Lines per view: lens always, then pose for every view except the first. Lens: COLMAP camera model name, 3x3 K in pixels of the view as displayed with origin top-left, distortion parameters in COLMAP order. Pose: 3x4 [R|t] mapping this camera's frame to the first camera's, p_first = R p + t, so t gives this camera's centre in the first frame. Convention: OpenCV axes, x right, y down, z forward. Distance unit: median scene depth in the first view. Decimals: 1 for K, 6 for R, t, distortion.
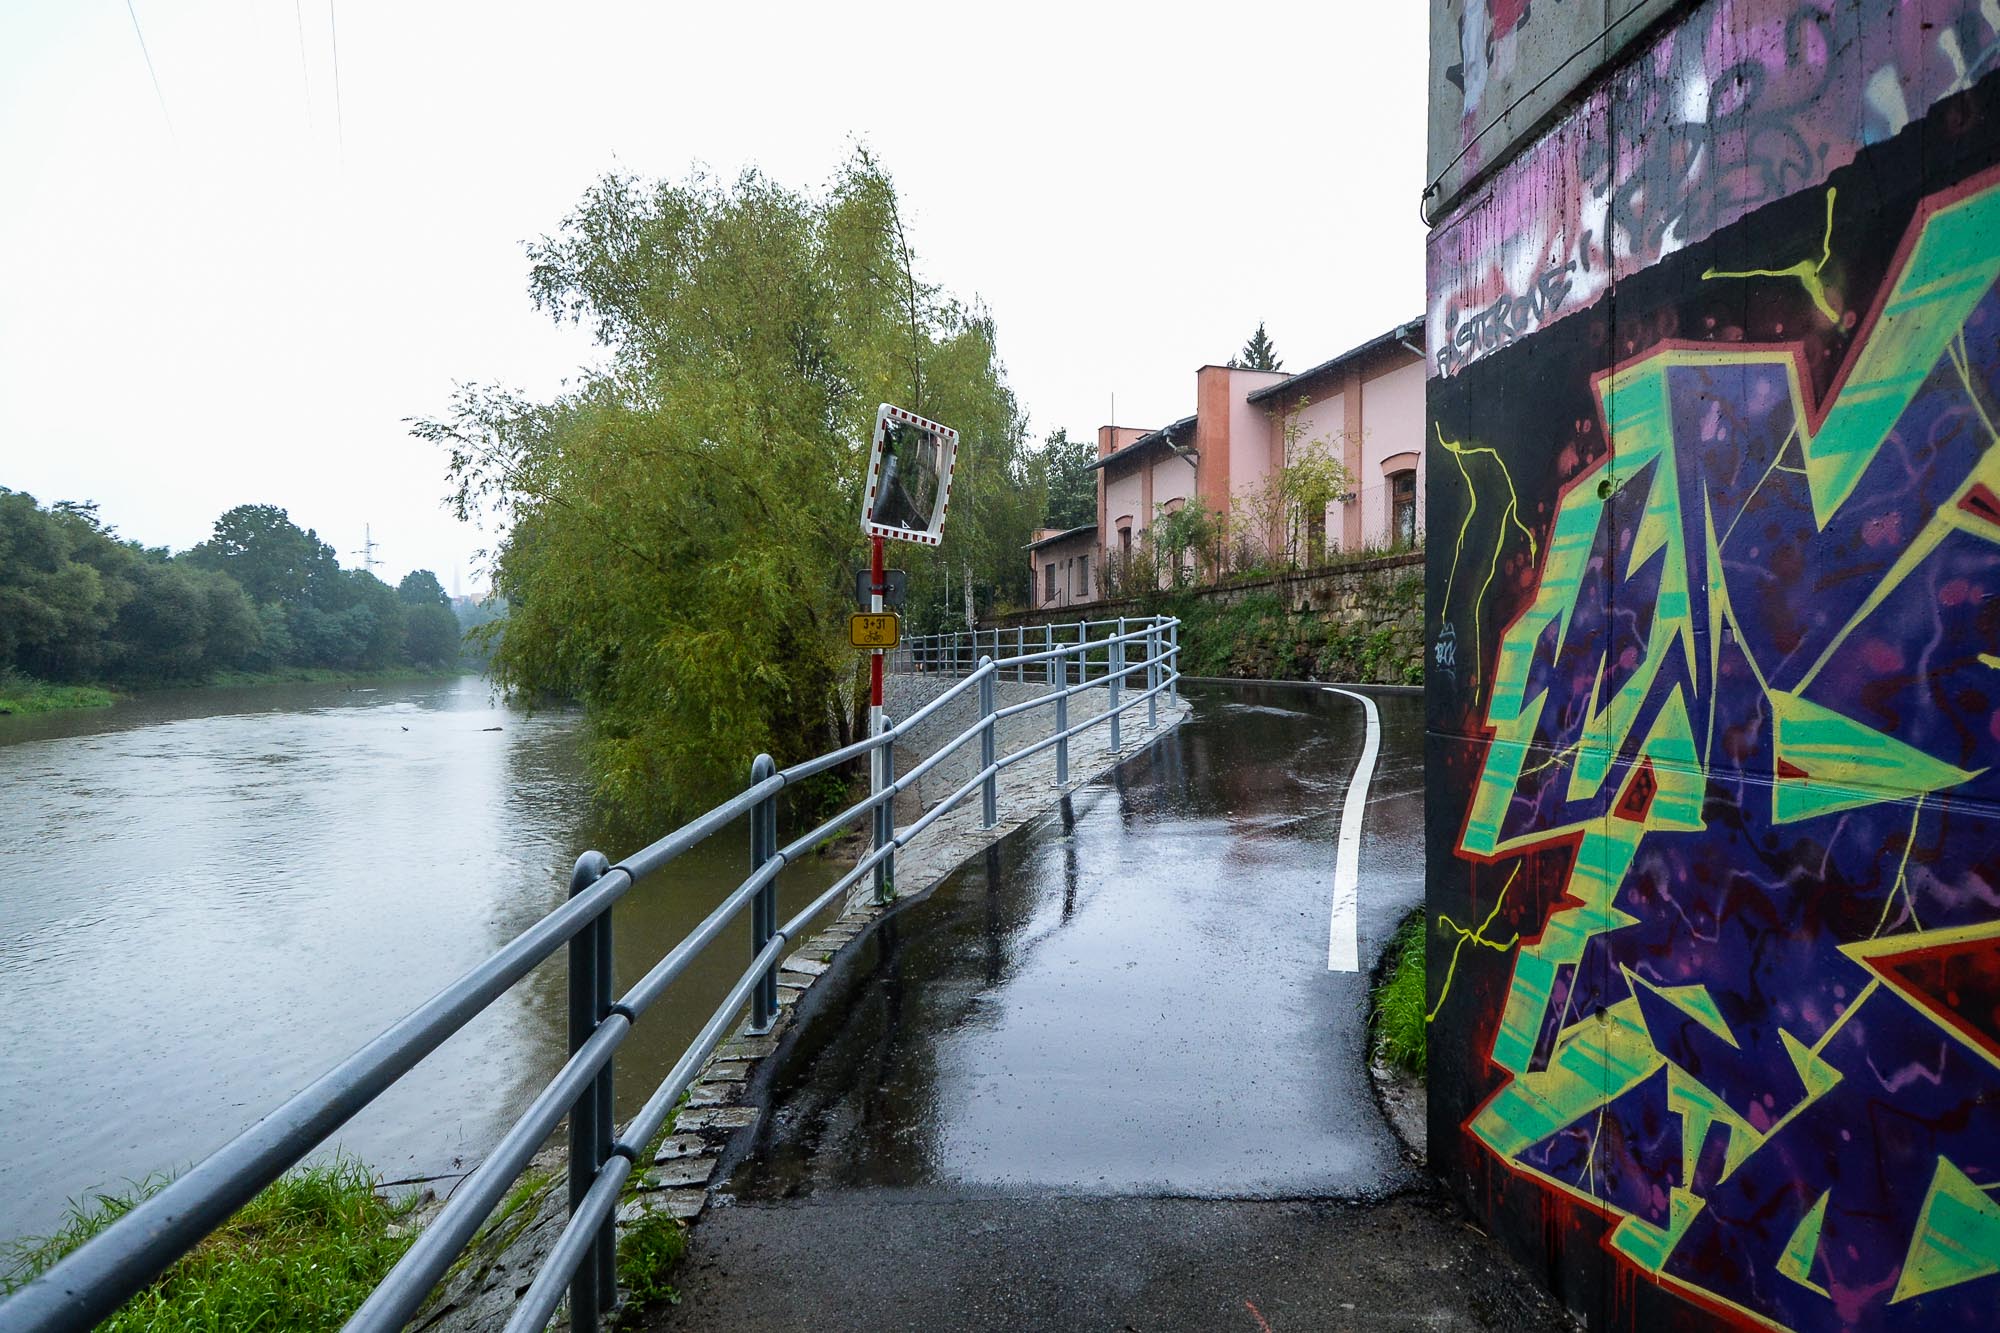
lens RADIAL K [[1077.6, 0, 1000.0], [0, 1077.6, 666.5], [0, 0, 1]] dist [0.031256, -0.034727]
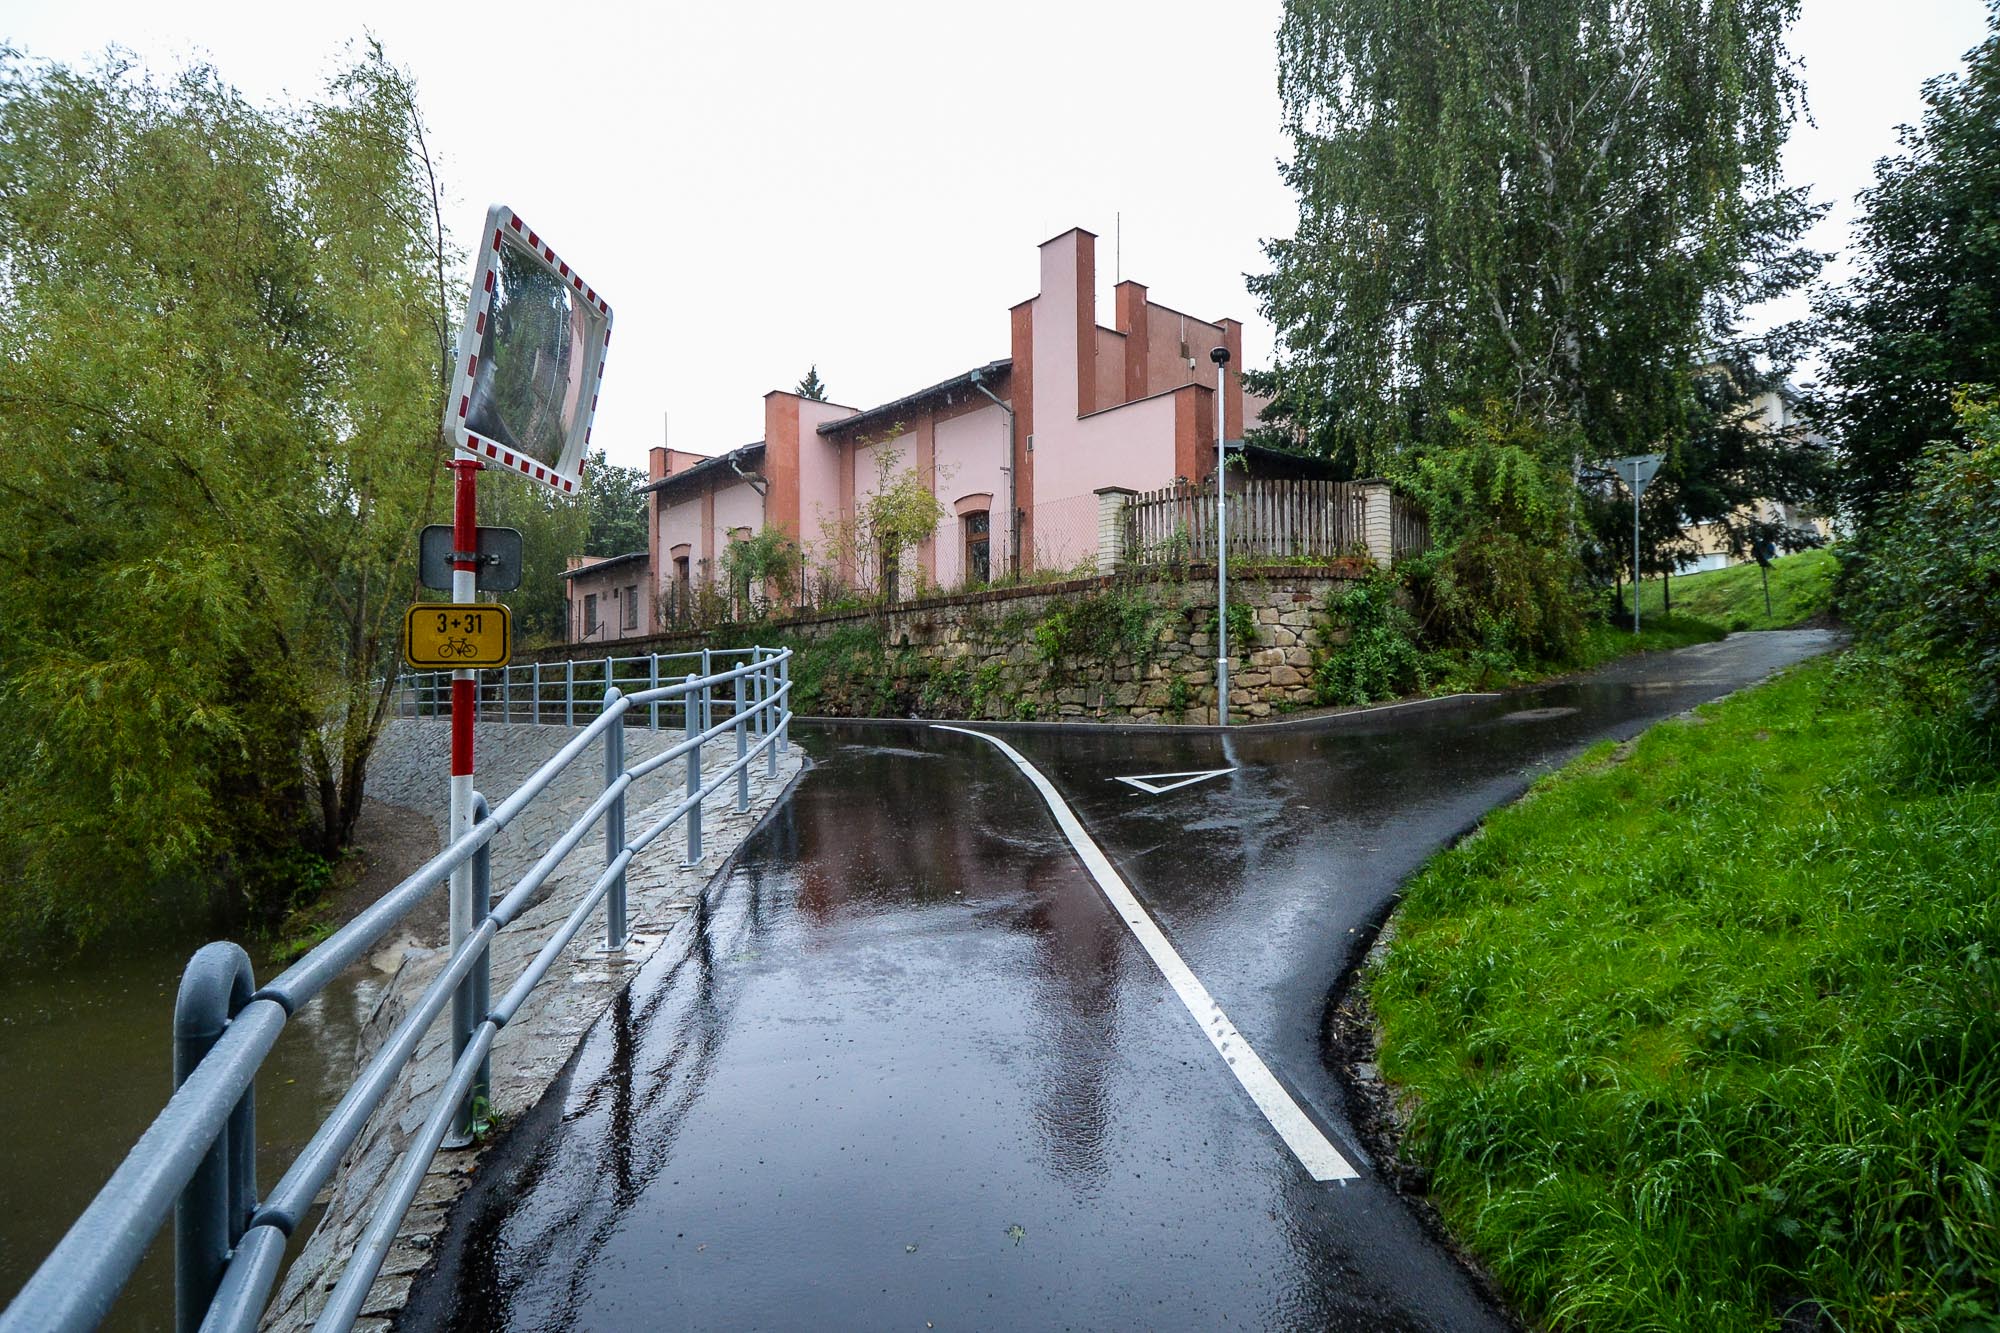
lens RADIAL K [[1046.4, 0, 1000.0], [0, 1046.4, 666.5], [0, 0, 1]] dist [0.021902, -0.031286]
pose [[0.907030, 0.005524, 0.421030, -0.029319], [0.010274, 0.999326, -0.035246, 0.000947], [-0.420941, 0.036295, 0.906362, 0.130464]]
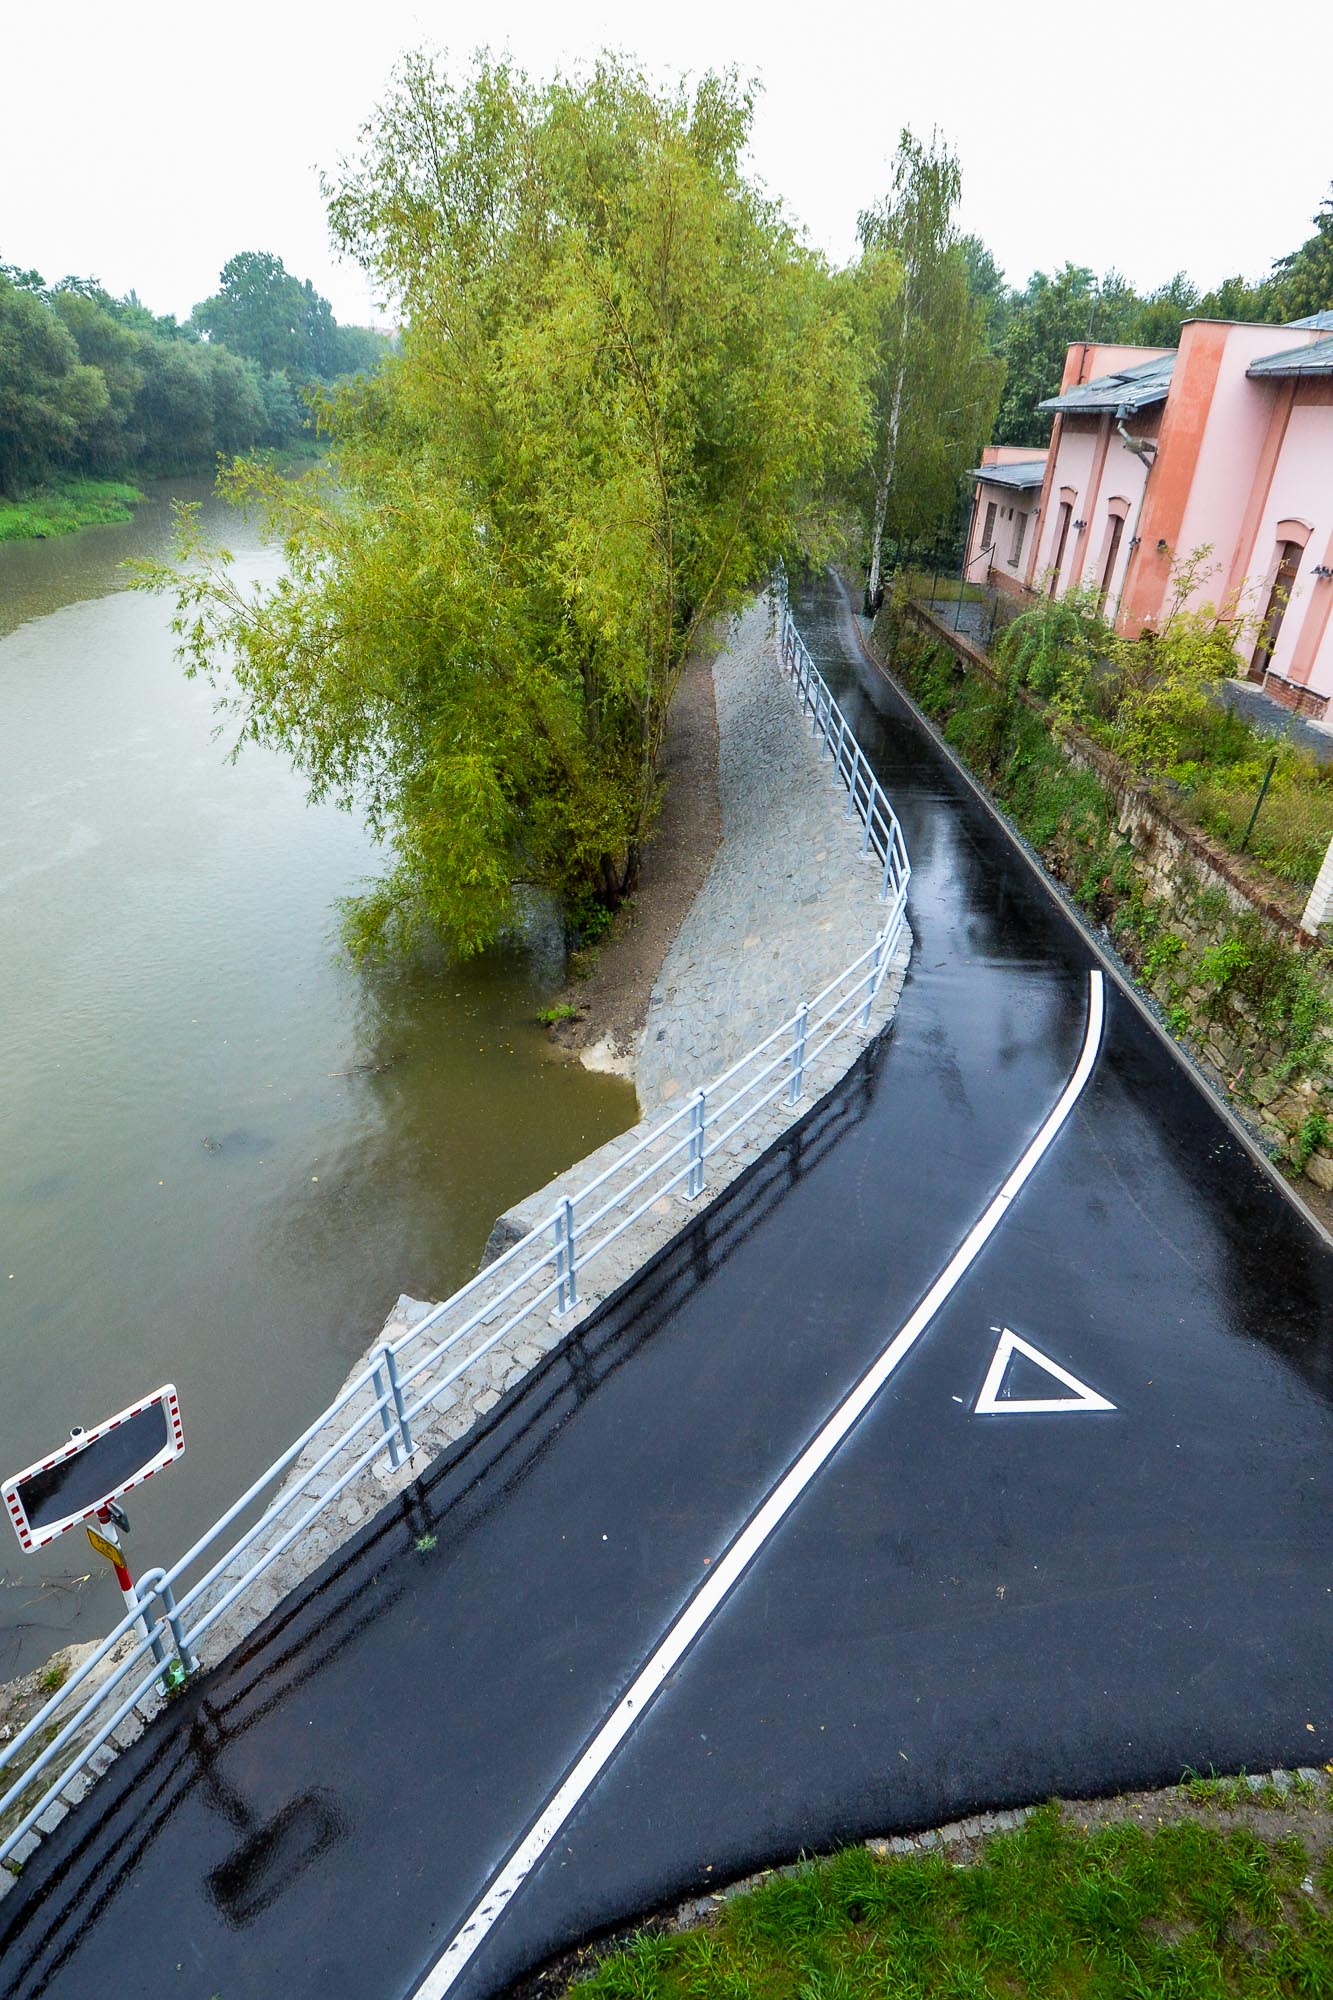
lens RADIAL K [[1077.6, 0, 667.3], [0, 1077.6, 969.9], [0, 0, 1]] dist [0.031256, -0.034727]
pose [[0.953640, 0.173246, -0.246082, 0.172679], [-0.047014, 0.893406, 0.446782, -0.315230], [0.297255, -0.414500, 0.860133, 0.159042]]
